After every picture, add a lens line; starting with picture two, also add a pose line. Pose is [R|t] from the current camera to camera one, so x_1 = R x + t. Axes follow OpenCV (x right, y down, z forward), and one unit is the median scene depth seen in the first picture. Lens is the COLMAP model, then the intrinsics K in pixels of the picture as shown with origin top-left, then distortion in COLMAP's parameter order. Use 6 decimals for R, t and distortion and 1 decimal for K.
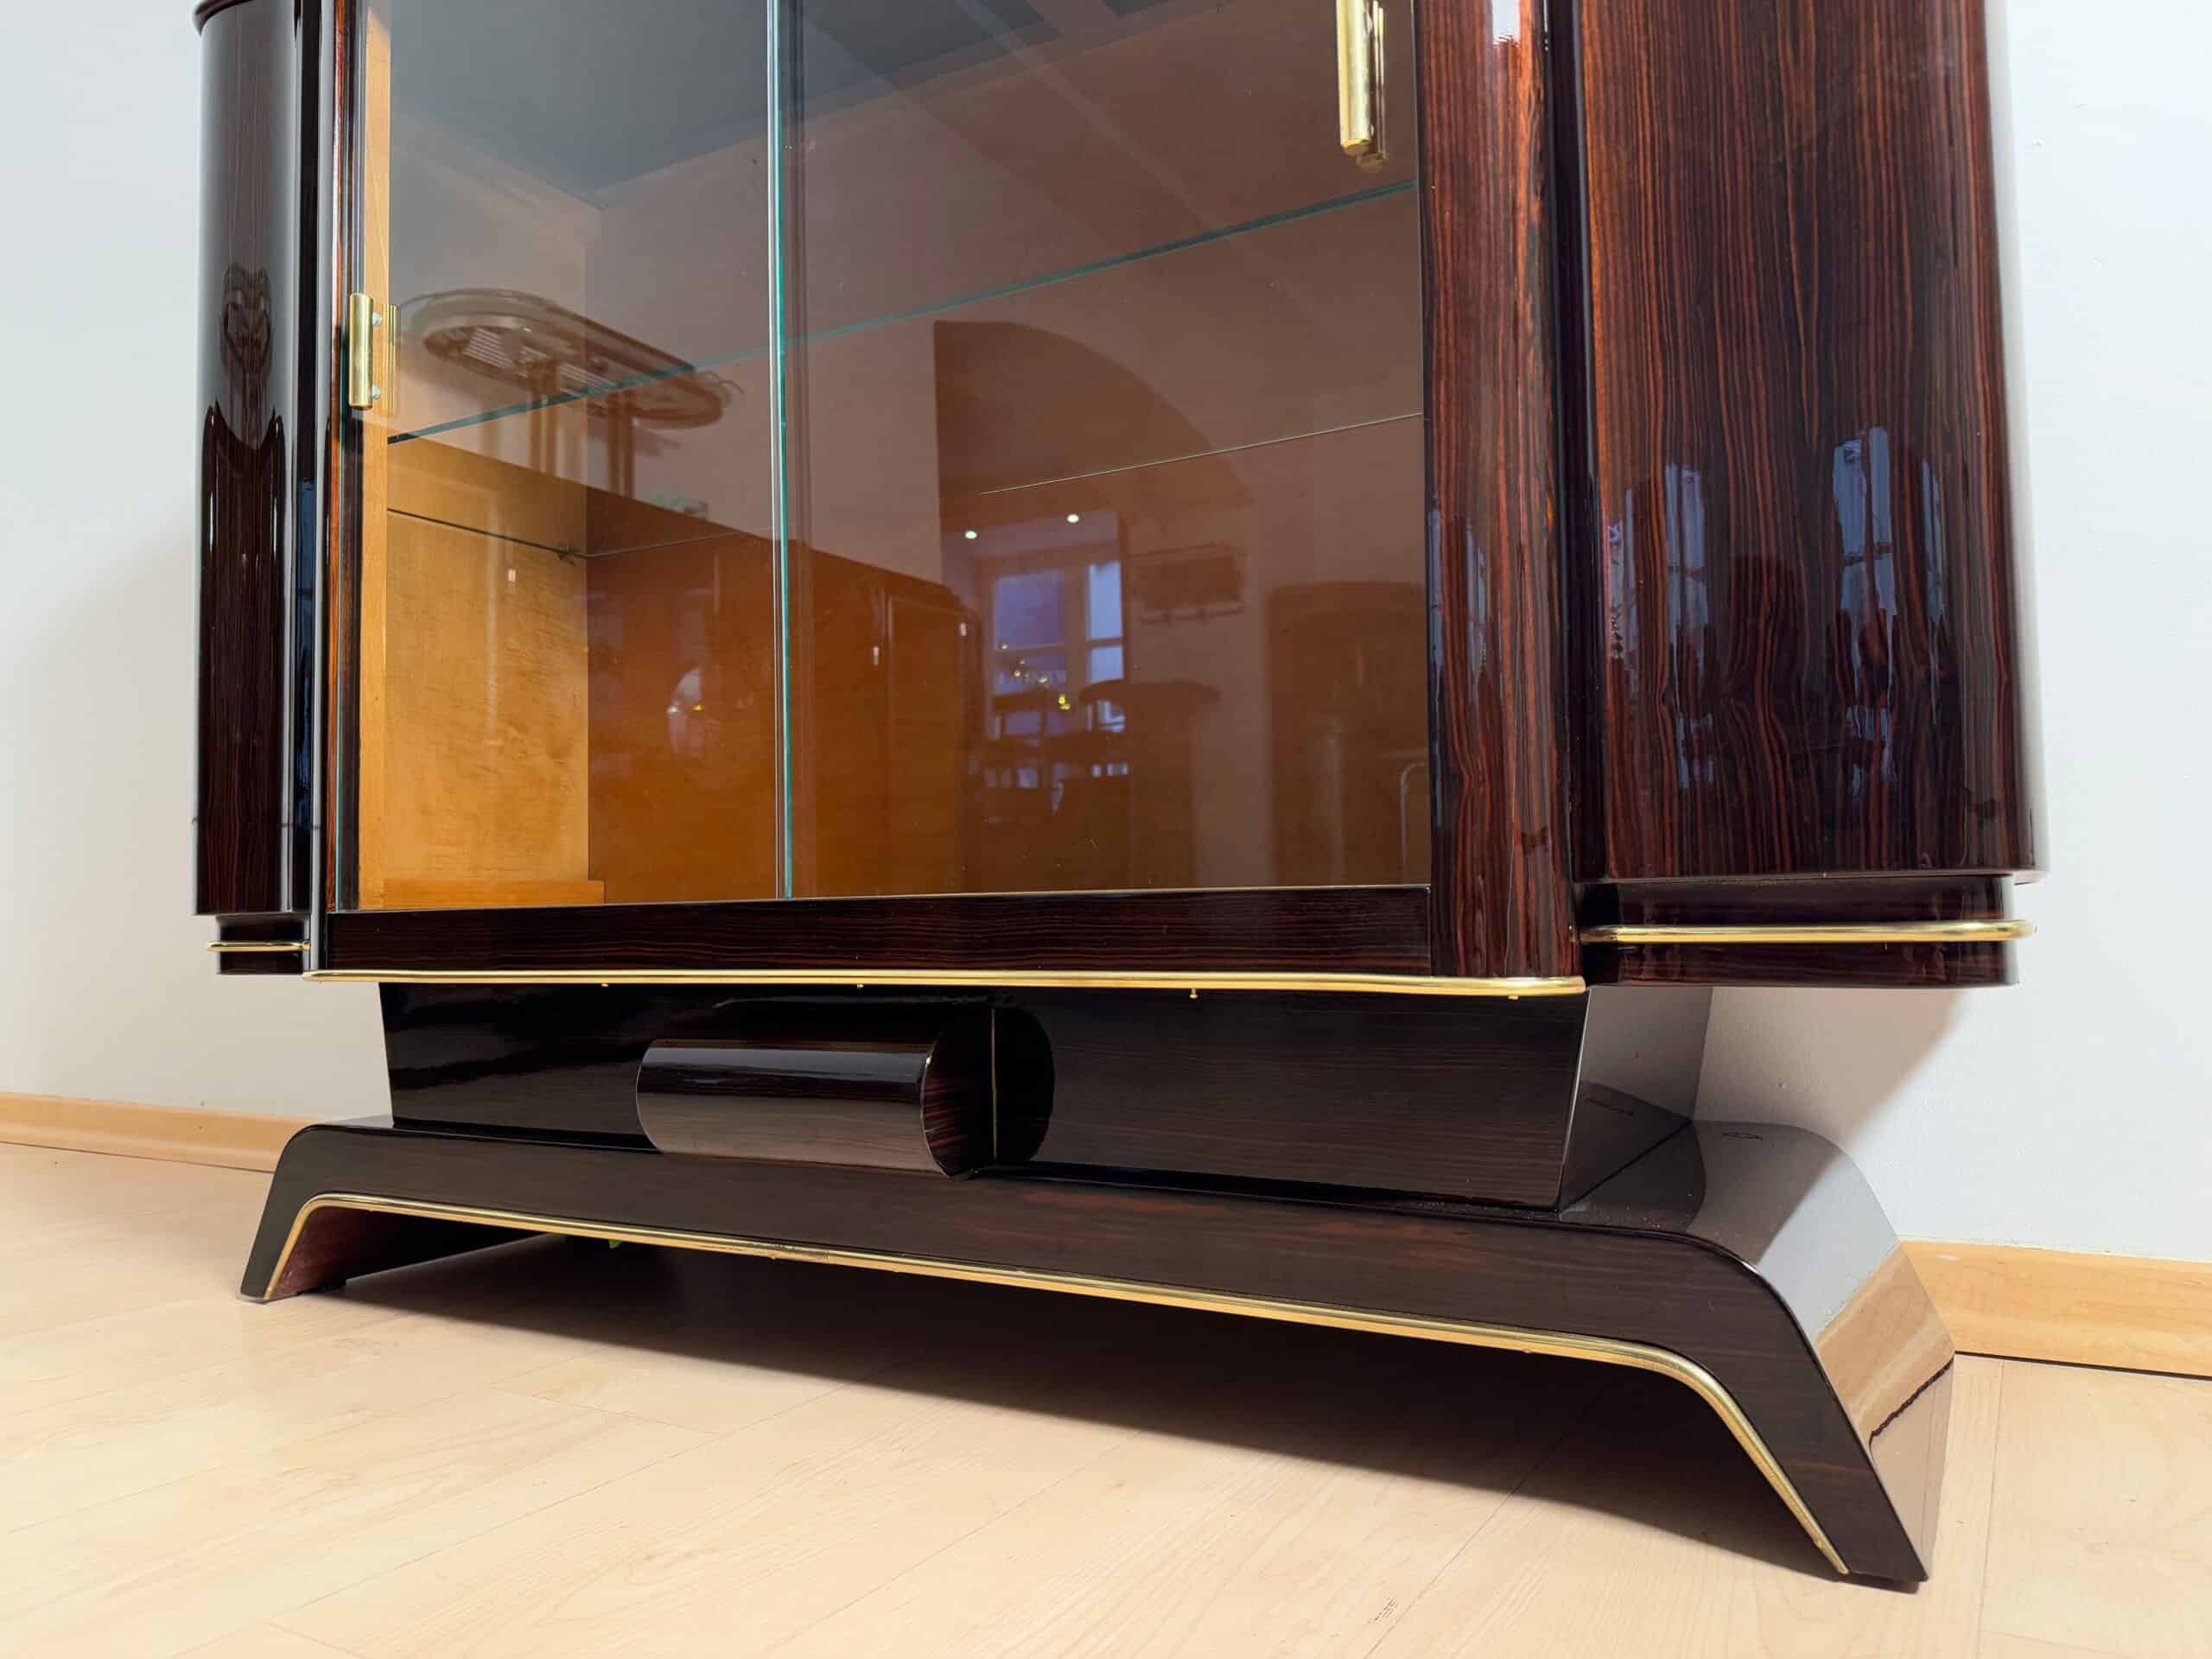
lens RADIAL K [[1604.4, 0, 1121.5], [0, 1604.4, 831.3], [0, 0, 1]] dist [0.006069, -0.006215]
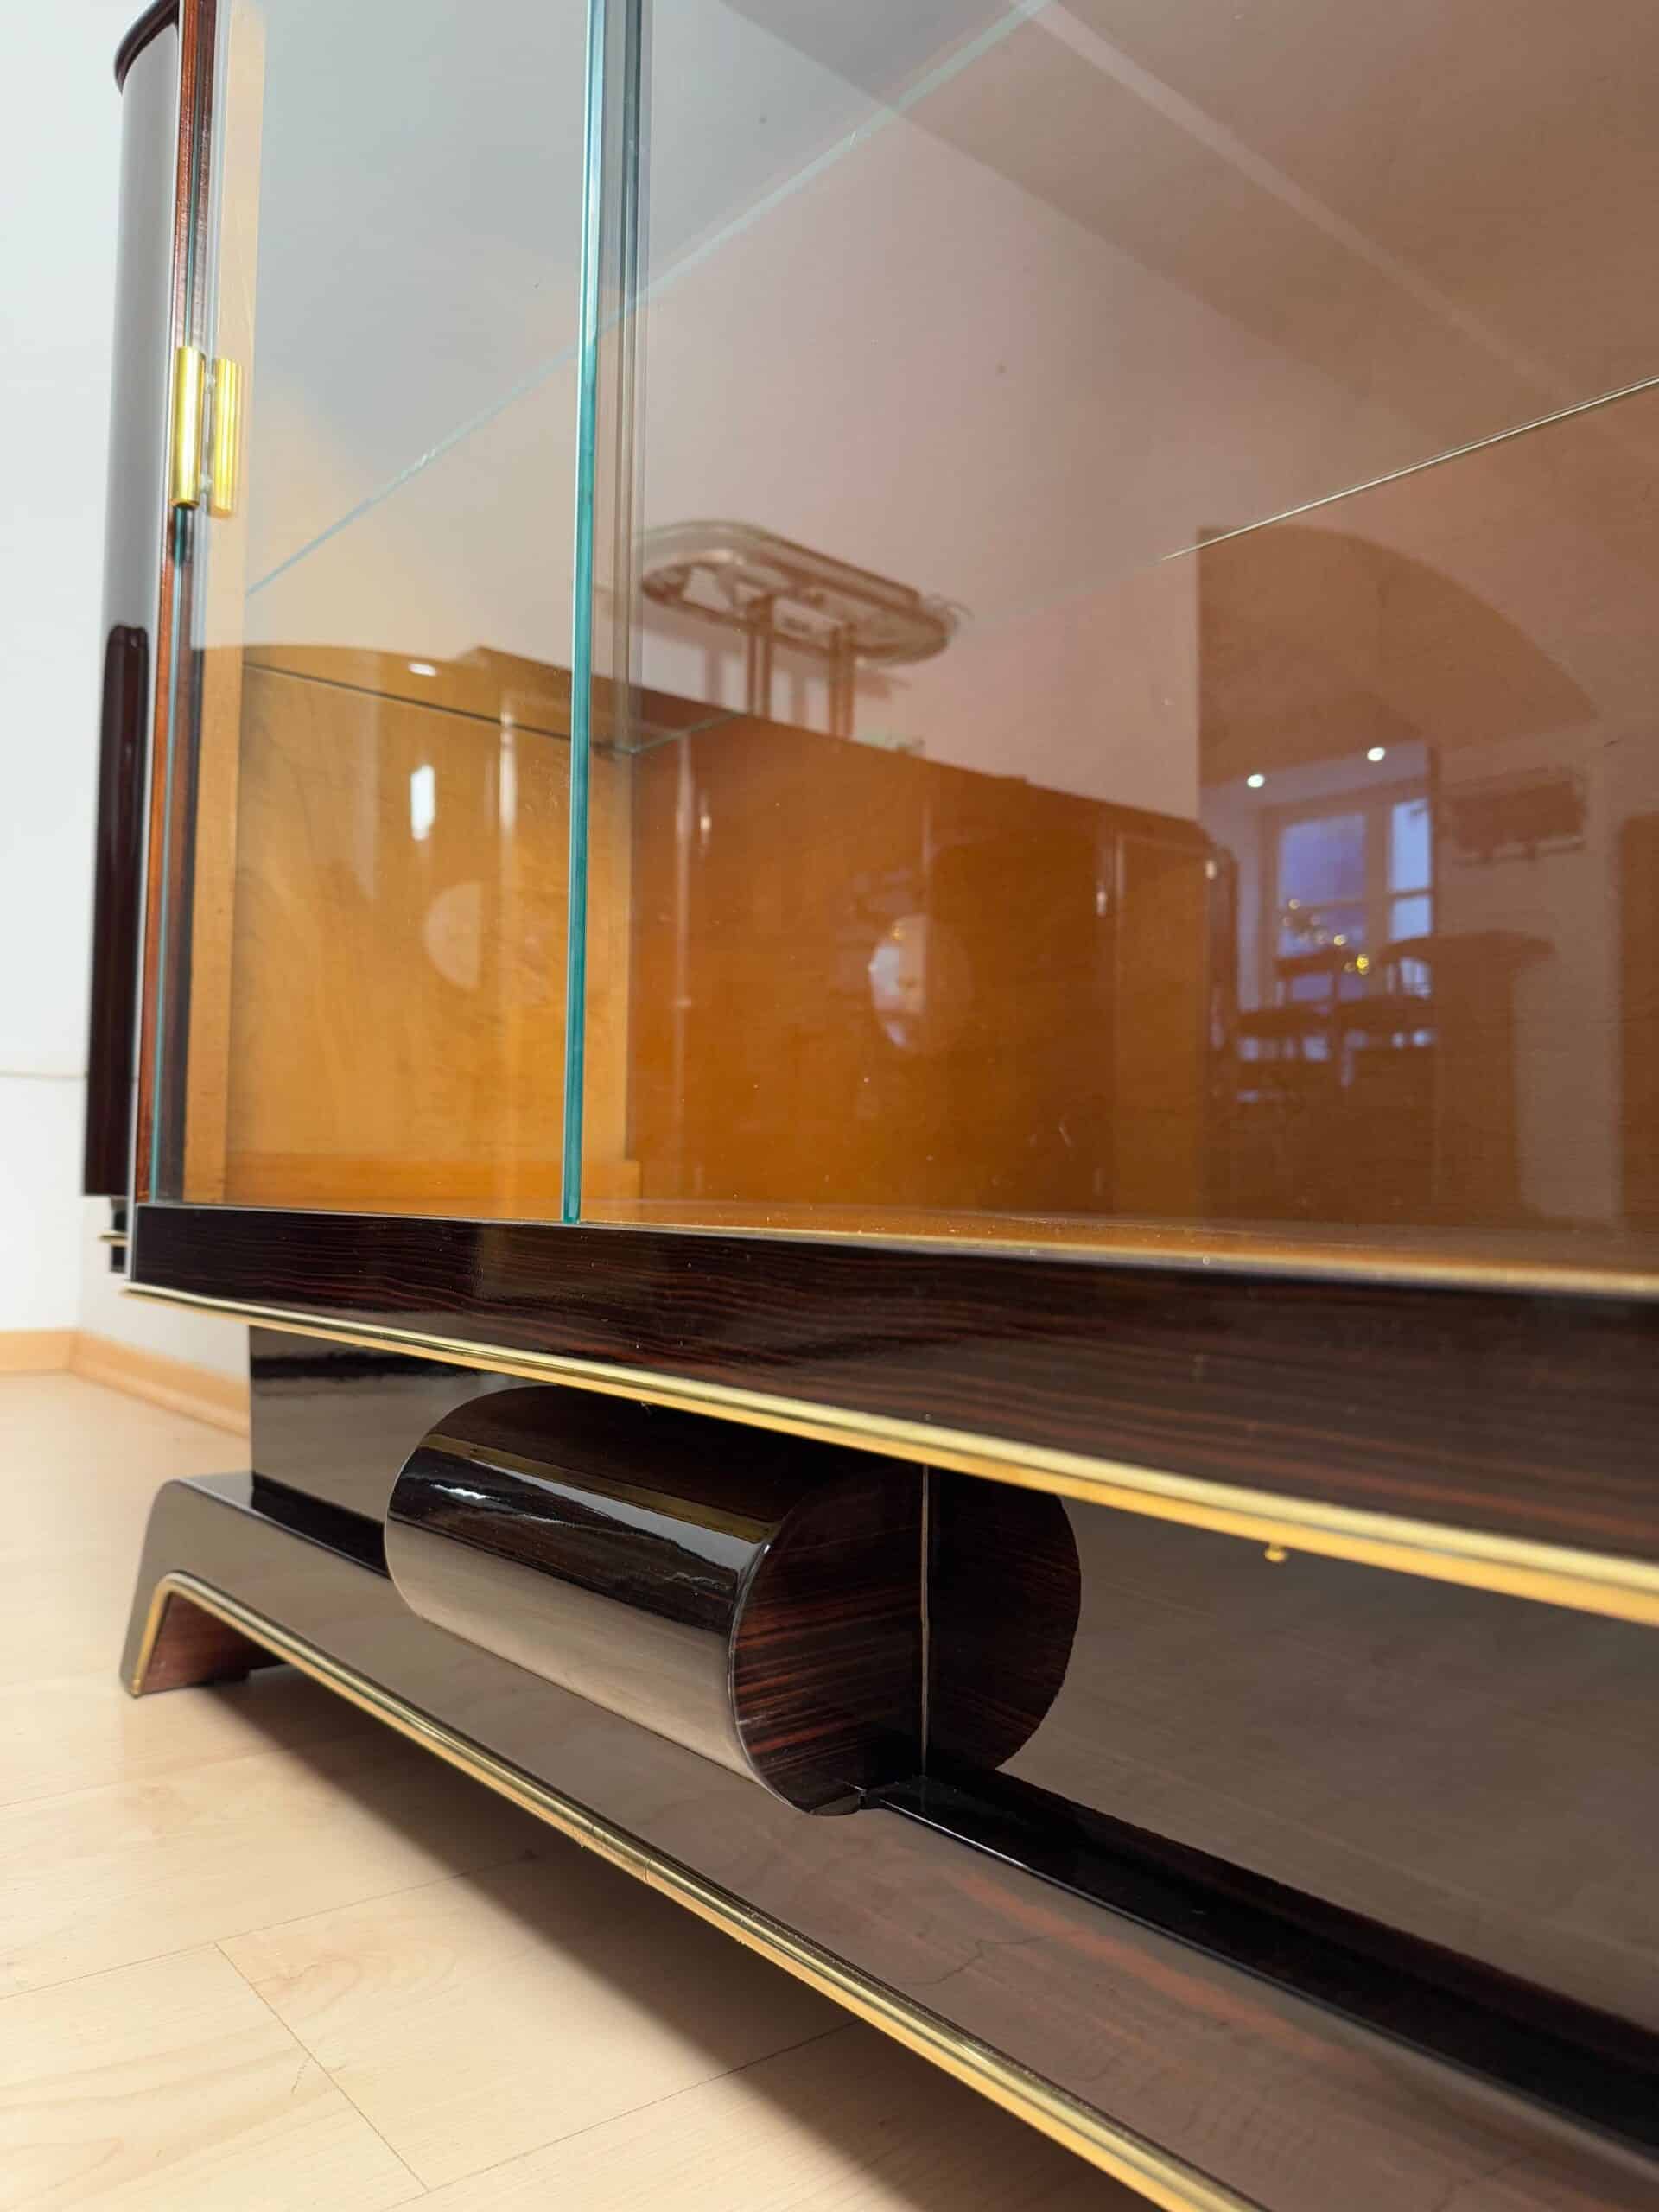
lens RADIAL K [[1604.4, 0, 823.3], [0, 1604.4, 1110.2], [0, 0, 1]] dist [0.006069, -0.006215]
pose [[0.932175, 0.018104, -0.361555, 0.017813], [-0.016900, 0.999836, 0.006491, -0.000655], [0.361614, 0.000059, 0.932328, 0.130285]]
